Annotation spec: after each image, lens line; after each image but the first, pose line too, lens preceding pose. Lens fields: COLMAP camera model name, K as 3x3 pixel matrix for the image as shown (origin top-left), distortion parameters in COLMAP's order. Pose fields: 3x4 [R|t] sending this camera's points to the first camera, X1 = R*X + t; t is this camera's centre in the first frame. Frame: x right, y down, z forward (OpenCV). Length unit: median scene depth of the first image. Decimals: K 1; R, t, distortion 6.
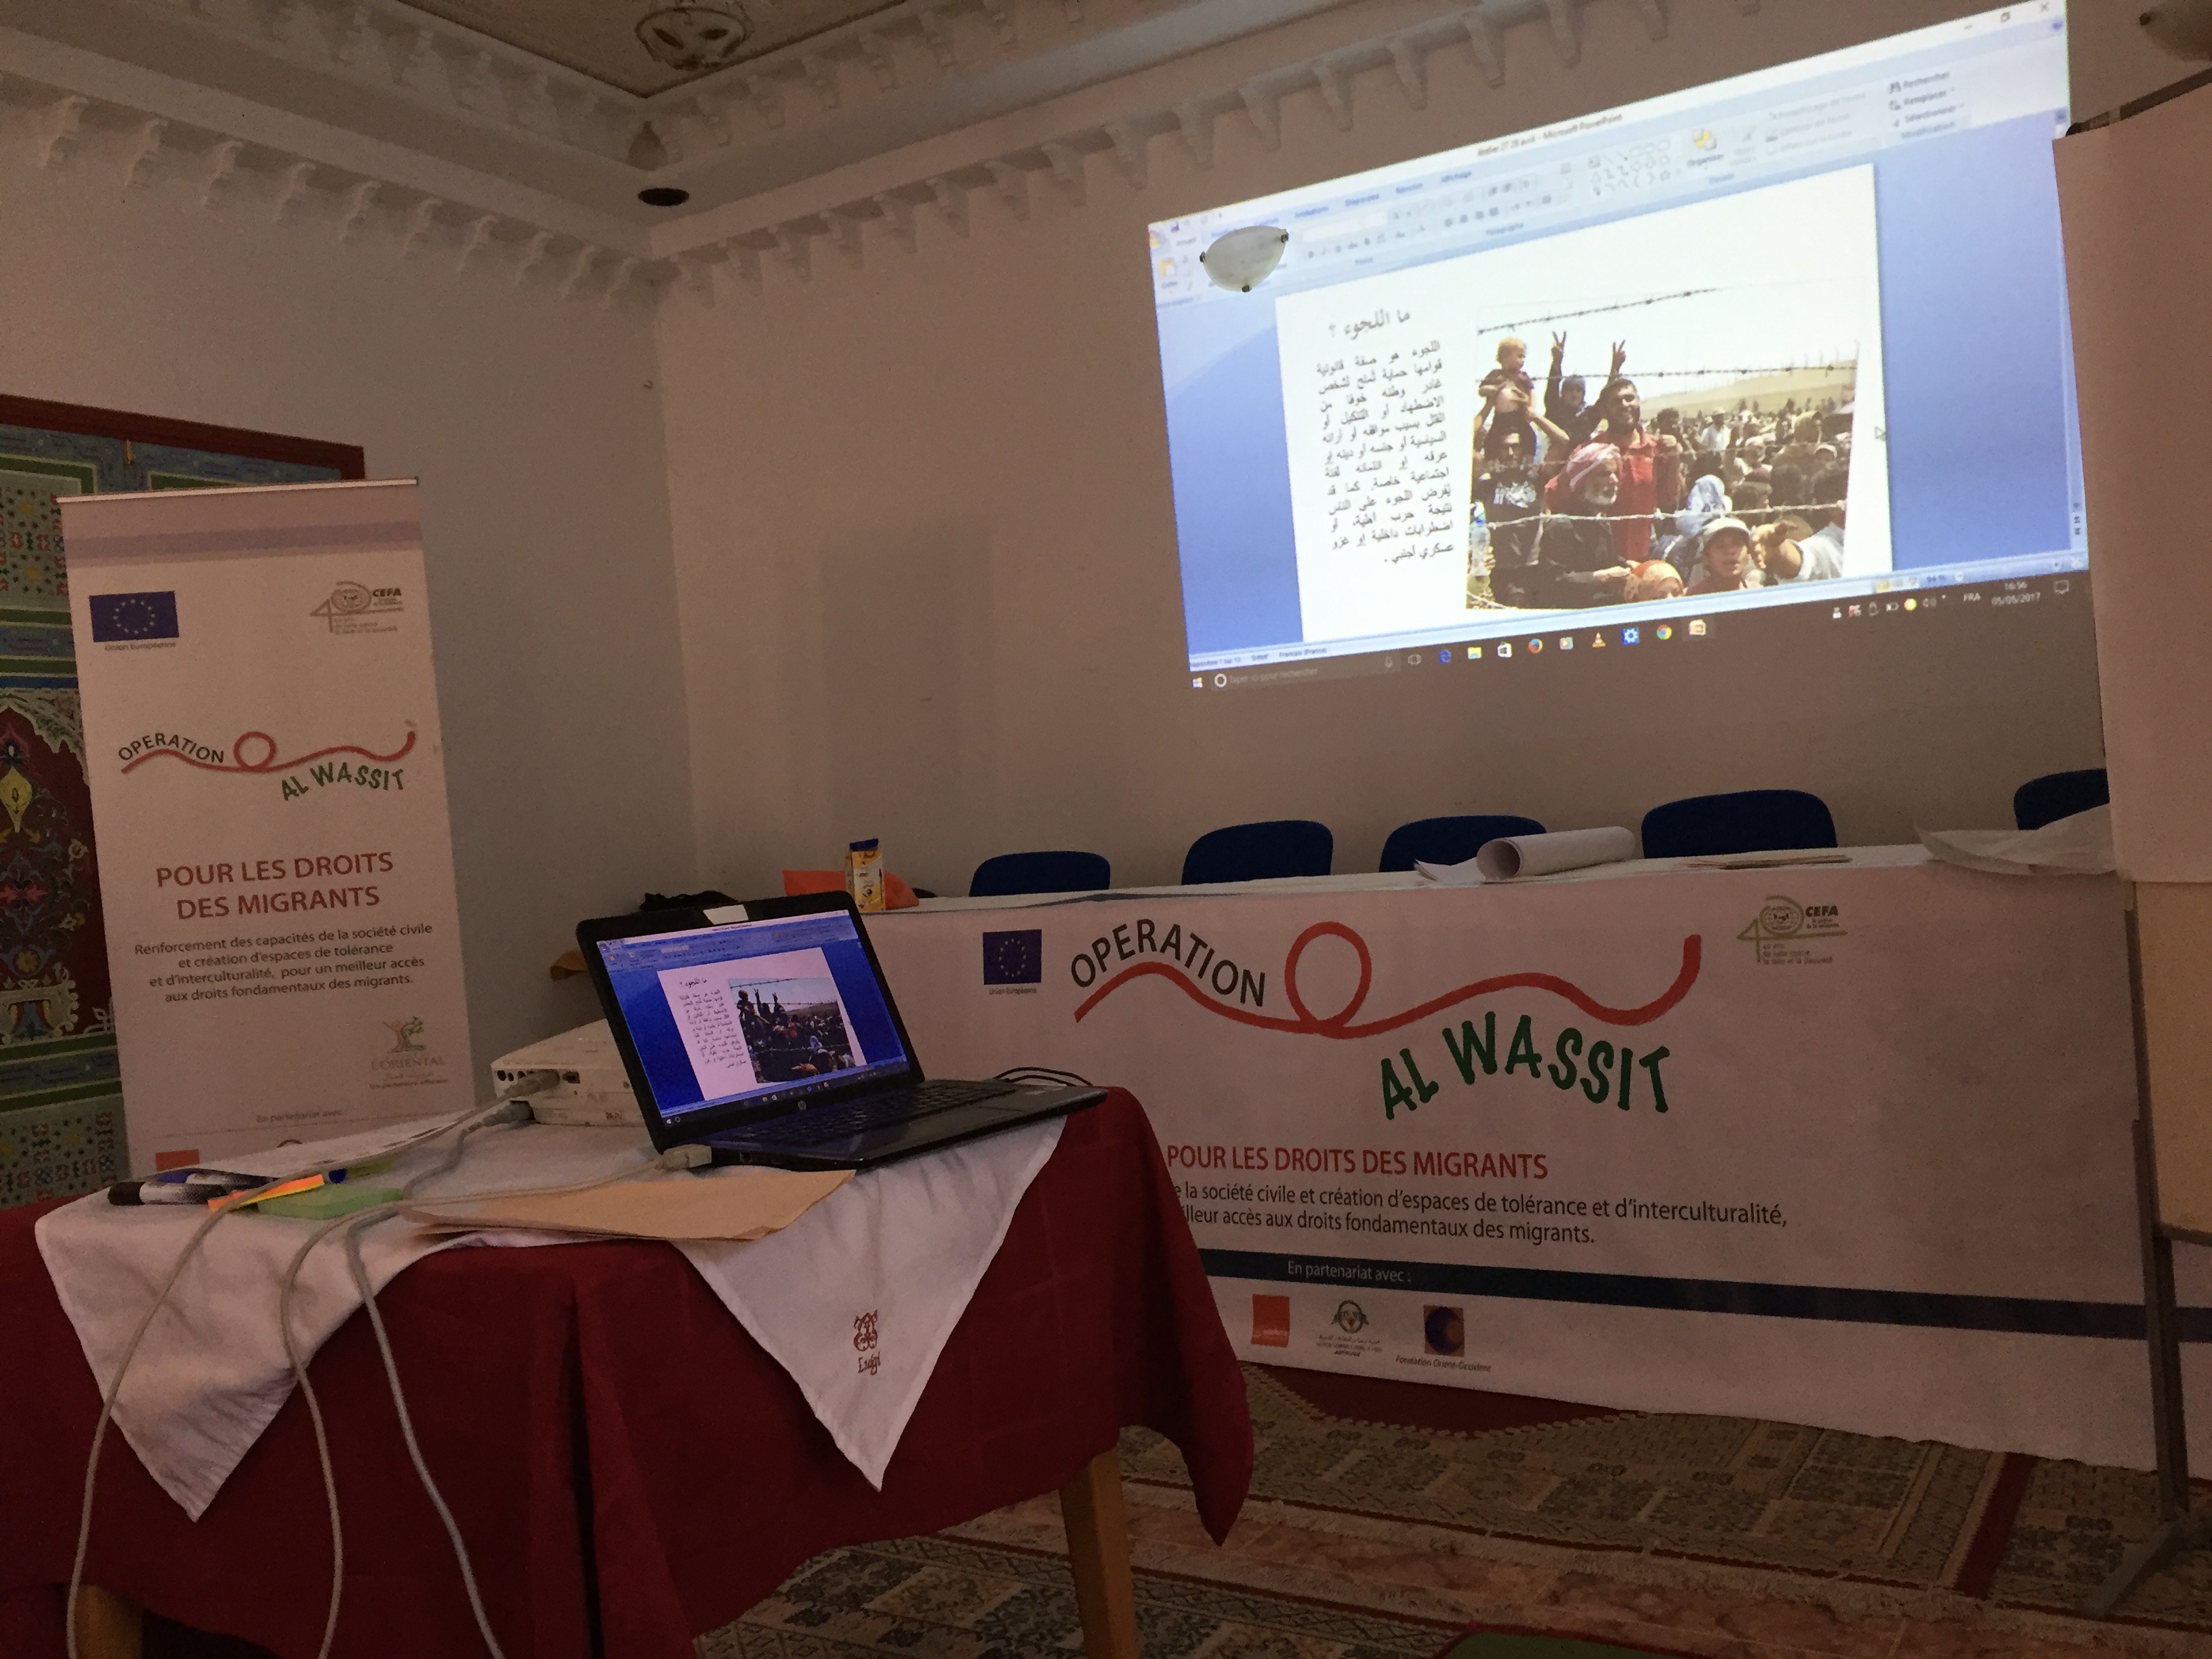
lens RADIAL K [[1891.2, 0, 1106.0], [0, 1891.2, 829.5], [0, 0, 1]] dist [0.069537, -0.119222]
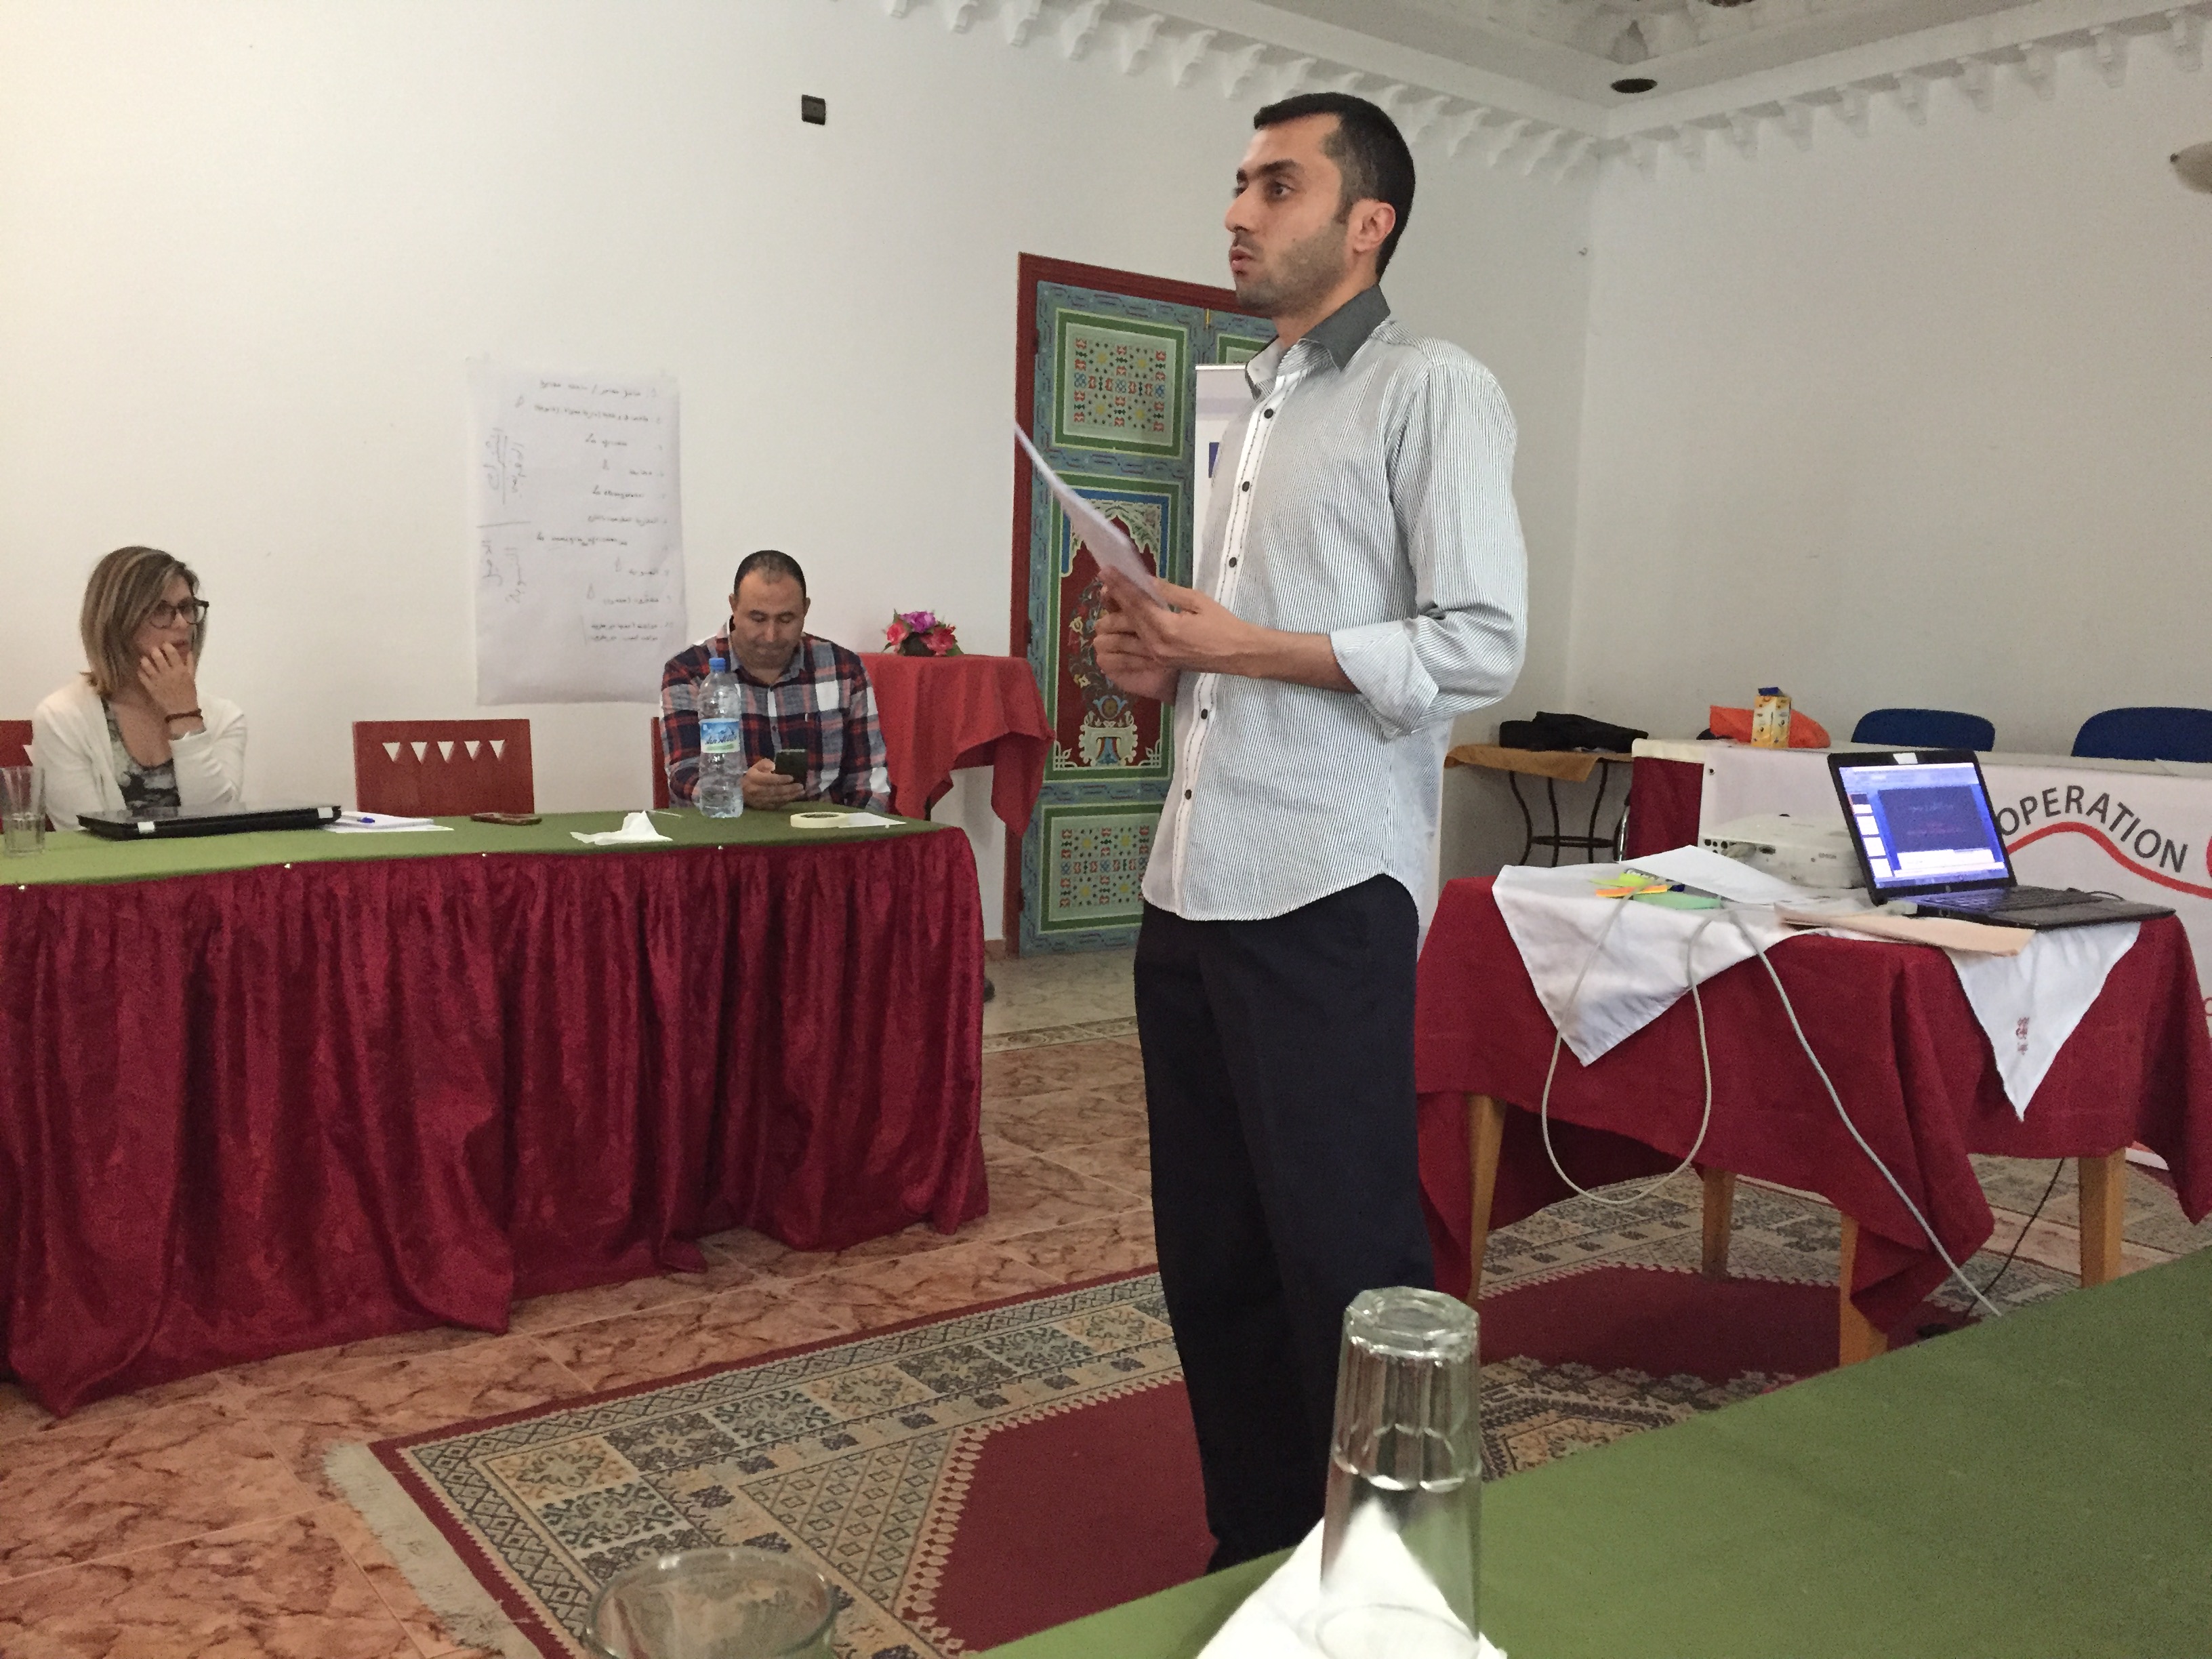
lens RADIAL K [[1891.2, 0, 1106.0], [0, 1891.2, 829.5], [0, 0, 1]] dist [0.069537, -0.119222]
pose [[0.929967, 0.135058, -0.341937, -0.120208], [-0.098534, 0.987614, 0.122104, -0.010409], [0.354193, -0.079860, 0.931756, -0.299039]]
